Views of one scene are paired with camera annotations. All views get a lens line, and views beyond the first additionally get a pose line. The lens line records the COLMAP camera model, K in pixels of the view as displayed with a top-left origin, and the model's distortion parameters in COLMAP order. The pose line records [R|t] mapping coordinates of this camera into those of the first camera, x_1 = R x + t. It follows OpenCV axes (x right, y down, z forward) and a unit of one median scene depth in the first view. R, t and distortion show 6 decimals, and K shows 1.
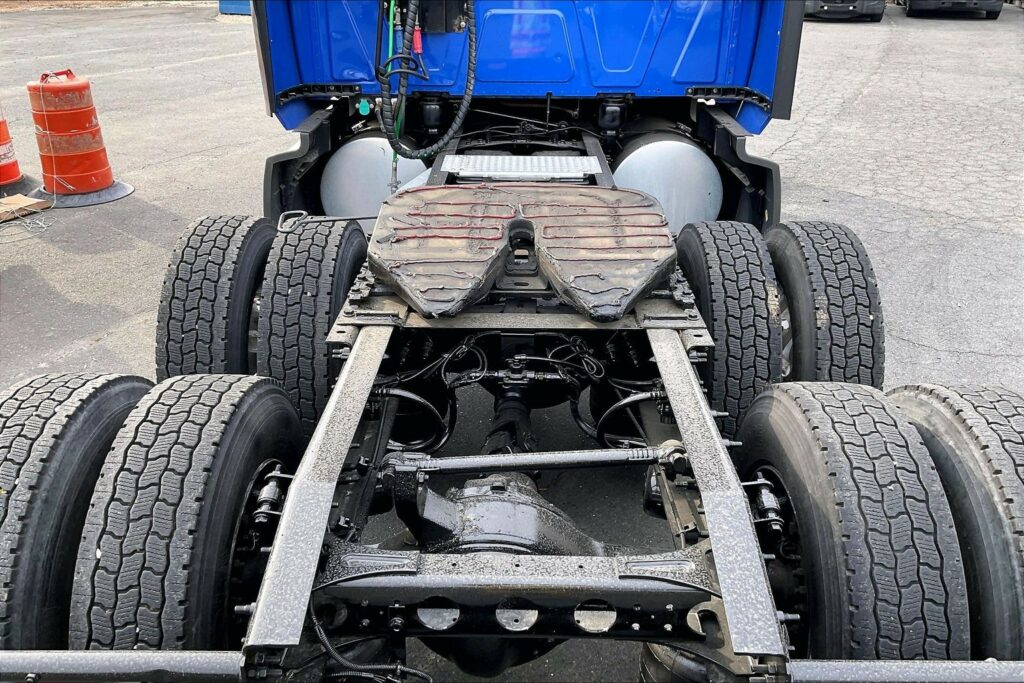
lens RADIAL K [[851.0, 0, 511.6], [0, 851.0, 347.7], [0, 0, 1]] dist [0.098558, -0.170666]
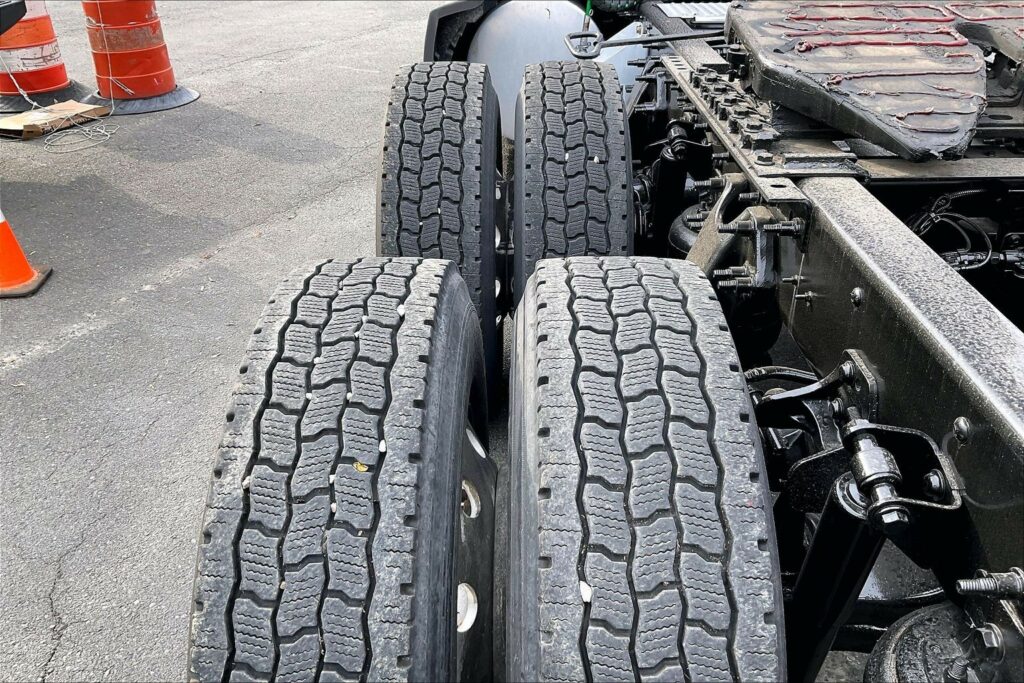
lens RADIAL K [[851.0, 0, 517.9], [0, 851.0, 346.5], [0, 0, 1]] dist [0.098558, -0.170666]
pose [[0.999820, -0.016941, -0.008486, -0.295250], [0.017497, 0.997366, 0.070385, 0.037469], [0.007272, -0.070521, 0.997484, 0.302877]]
